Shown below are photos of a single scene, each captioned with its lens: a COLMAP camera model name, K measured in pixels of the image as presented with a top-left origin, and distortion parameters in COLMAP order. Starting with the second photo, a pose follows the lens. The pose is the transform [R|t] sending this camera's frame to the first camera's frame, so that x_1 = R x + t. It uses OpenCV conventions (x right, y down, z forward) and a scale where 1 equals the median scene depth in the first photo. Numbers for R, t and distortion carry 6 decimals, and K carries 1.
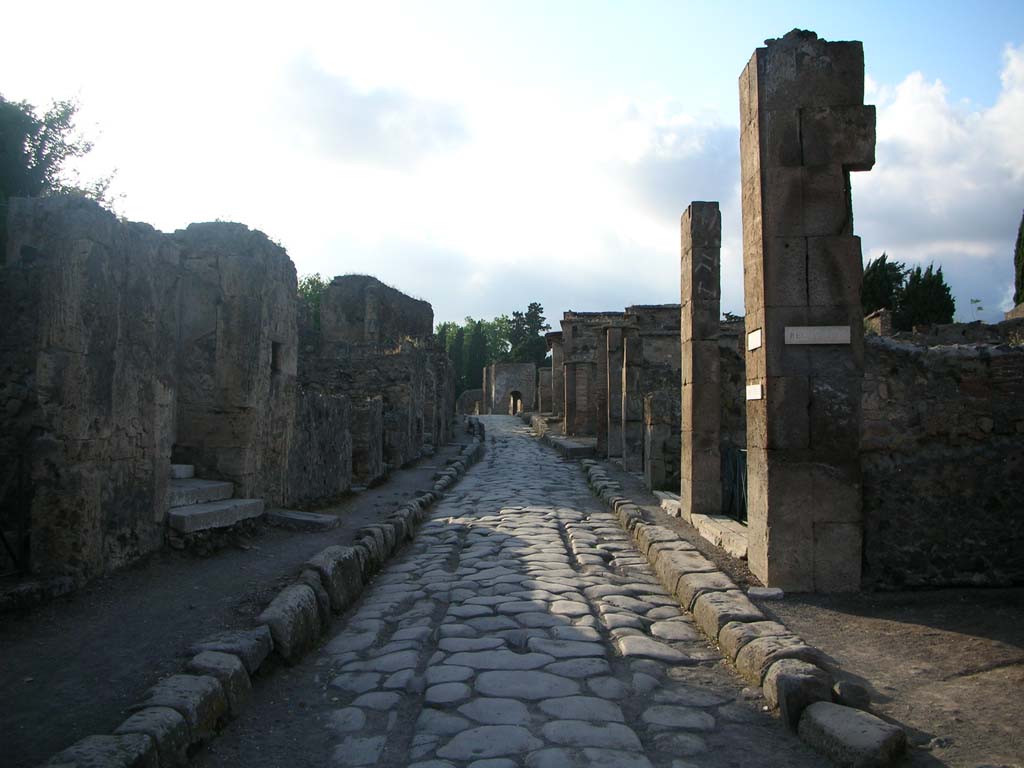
lens RADIAL K [[1129.8, 0, 512.0], [0, 1129.8, 384.0], [0, 0, 1]] dist [-0.000312, -0.560295]
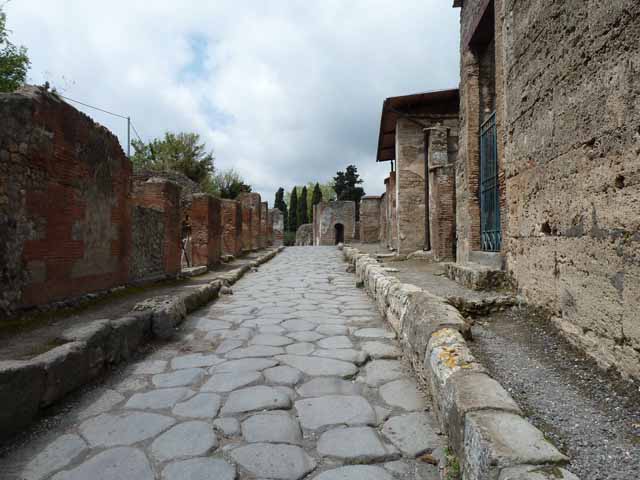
lens RADIAL K [[497.4, 0, 320.0], [0, 497.4, 240.0], [0, 0, 1]] dist [0.000625, -0.000047]
pose [[0.999096, -0.001611, -0.042483, 0.018459], [0.002883, 0.999549, 0.029904, 0.026794], [0.042415, -0.029999, 0.998650, 1.580619]]
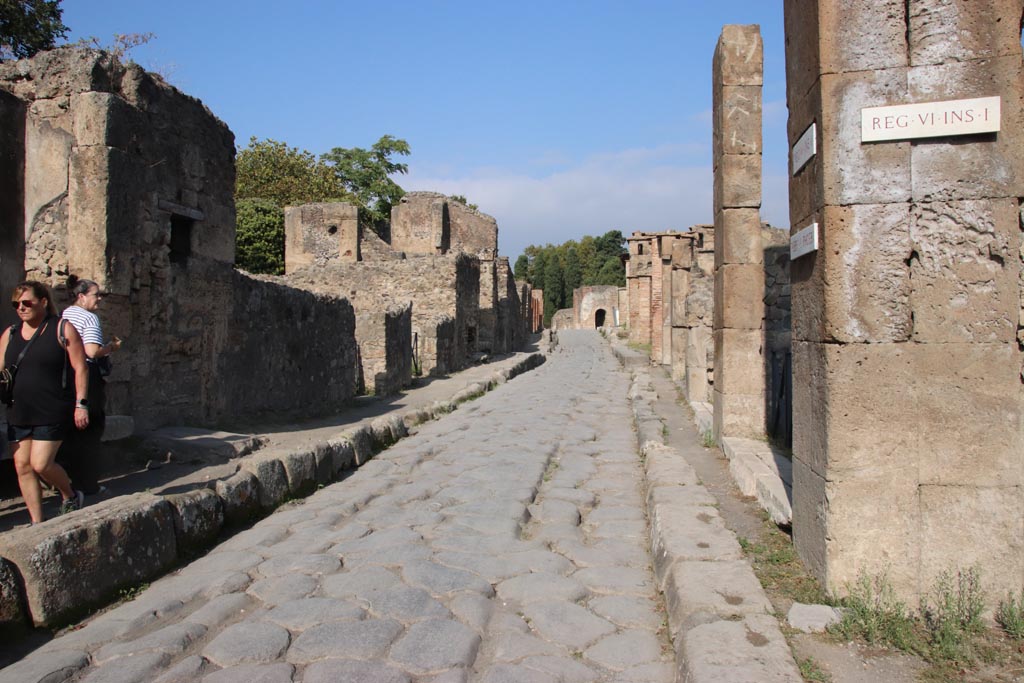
lens RADIAL K [[926.7, 0, 512.0], [0, 926.7, 341.5], [0, 0, 1]] dist [-0.127297, 0.181126]
pose [[0.994589, -0.002187, -0.103867, 0.038712], [0.006082, 0.999290, 0.037194, 0.012738], [0.103712, -0.037624, 0.993895, 0.174791]]
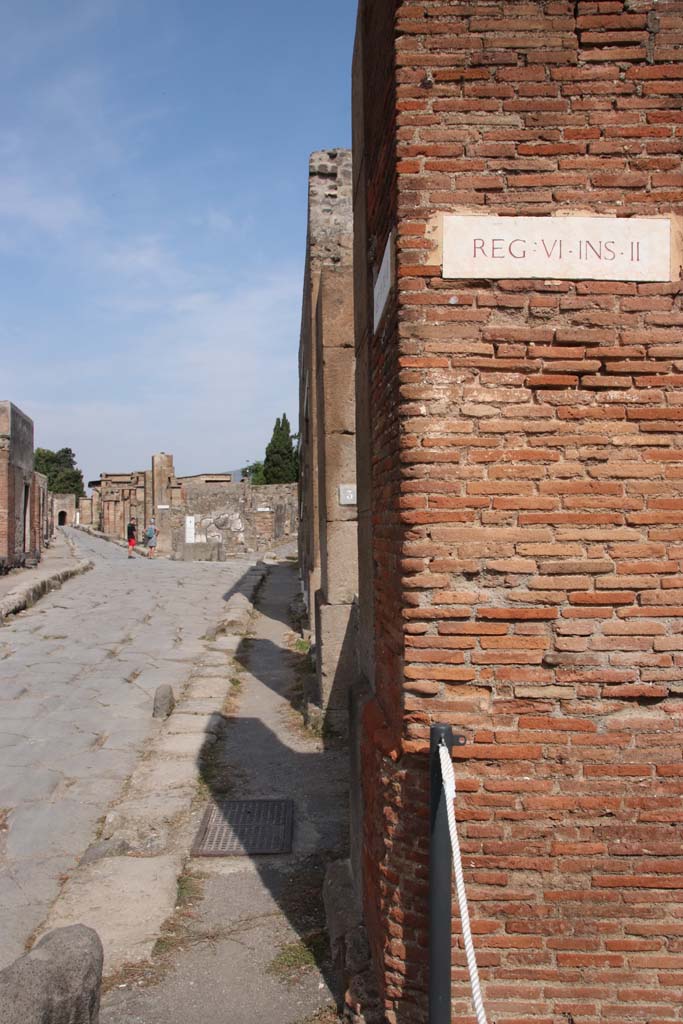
lens RADIAL K [[926.7, 0, 341.5], [0, 926.7, 512.0], [0, 0, 1]] dist [-0.127297, 0.181126]
pose [[0.948487, -0.003184, 0.316799, -0.111705], [-0.000132, 0.999945, 0.010445, -0.020458], [-0.316815, -0.009948, 0.948435, -1.170056]]
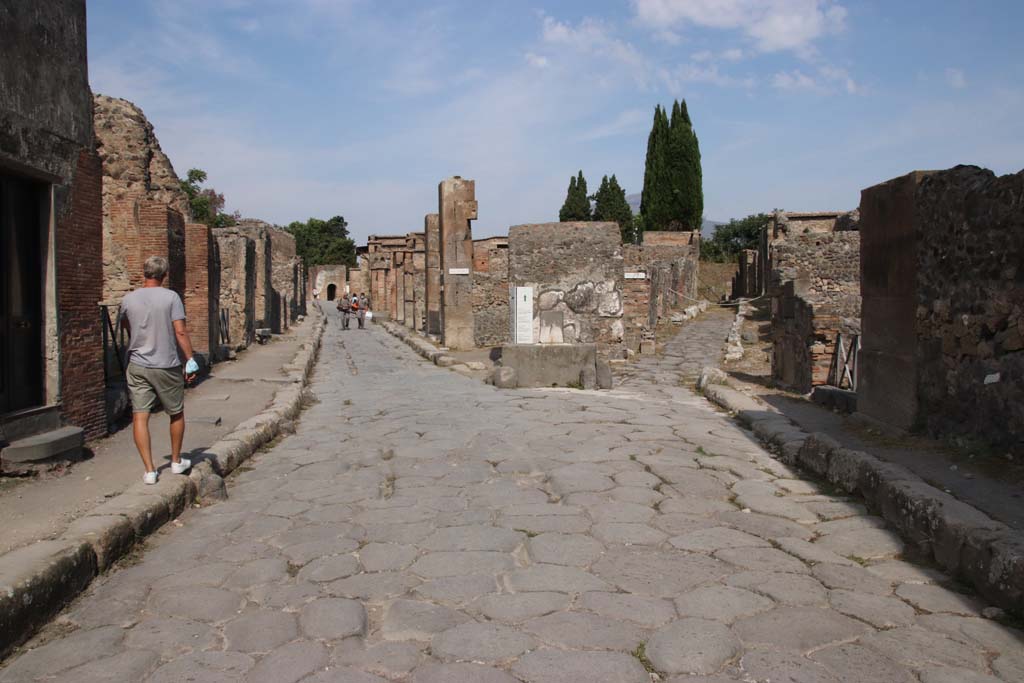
lens RADIAL K [[890.2, 0, 512.0], [0, 890.2, 341.5], [0, 0, 1]] dist [-0.000499, 0.000311]
pose [[0.977466, -0.019301, 0.210211, -0.040145], [0.003992, 0.997323, 0.073013, -0.008530], [-0.211057, -0.070529, 0.974926, -0.491794]]
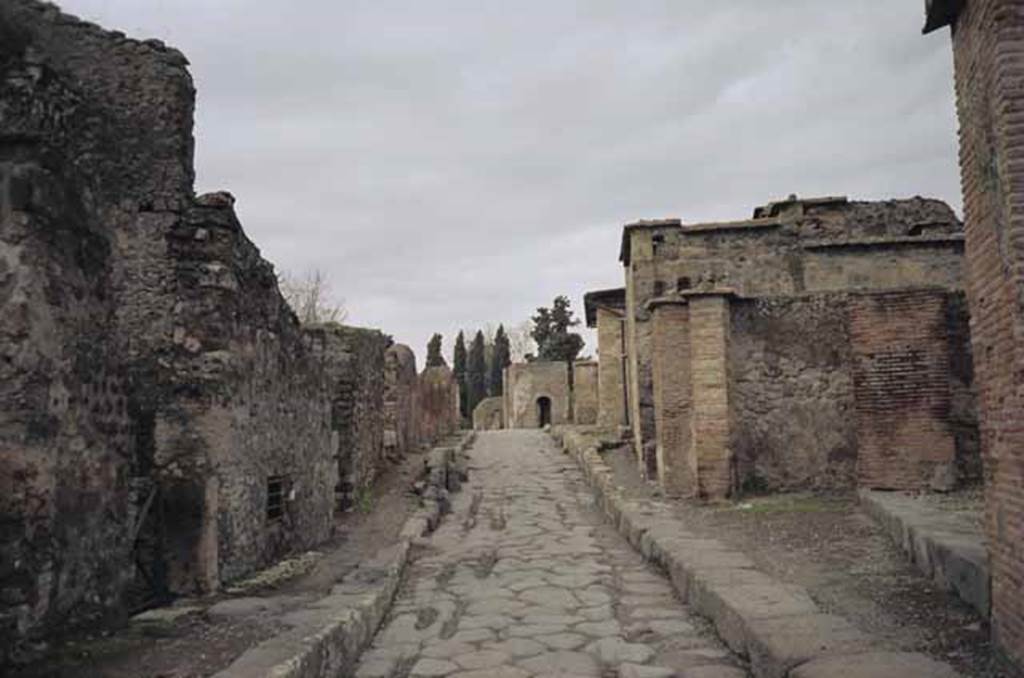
lens RADIAL K [[1034.9, 0, 488.8], [0, 1034.9, 340.9], [0, 0, 1]] dist [0.068885, -0.006996]
pose [[0.998151, -0.031458, -0.052016, 0.013531], [0.028715, 0.998199, -0.052664, 0.014629], [0.053579, 0.051073, 0.997257, 0.911276]]
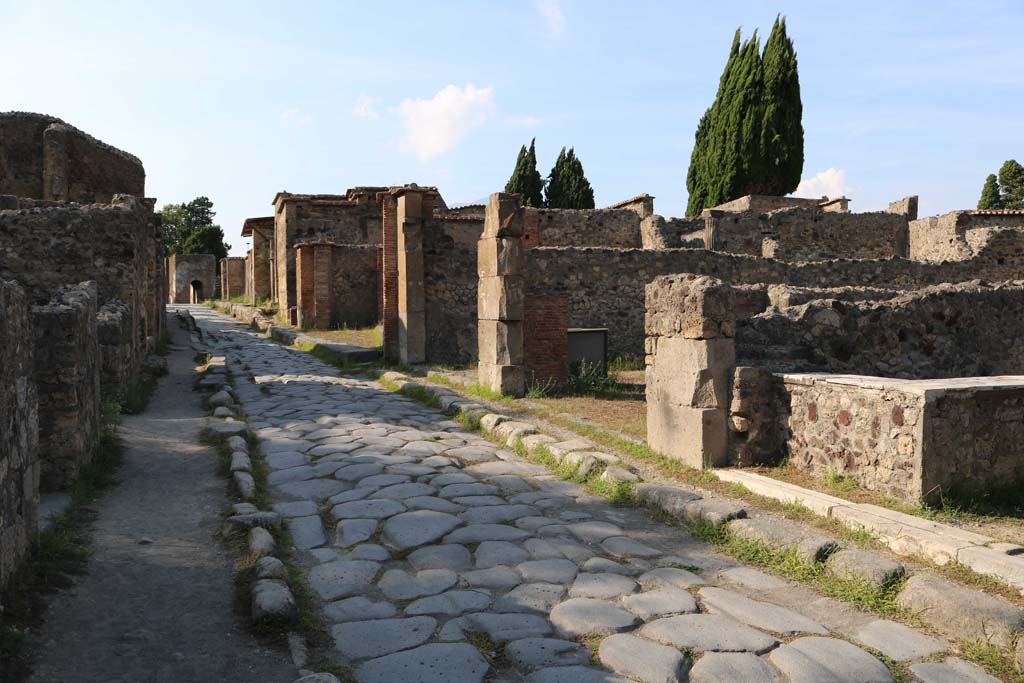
lens RADIAL K [[888.3, 0, 512.0], [0, 888.3, 341.5], [0, 0, 1]] dist [-0.153725, 0.209403]
pose [[0.931729, -0.019394, 0.362636, -0.063874], [-0.007538, 0.997325, 0.072706, 0.005854], [-0.363076, -0.070476, 0.929090, 0.442198]]
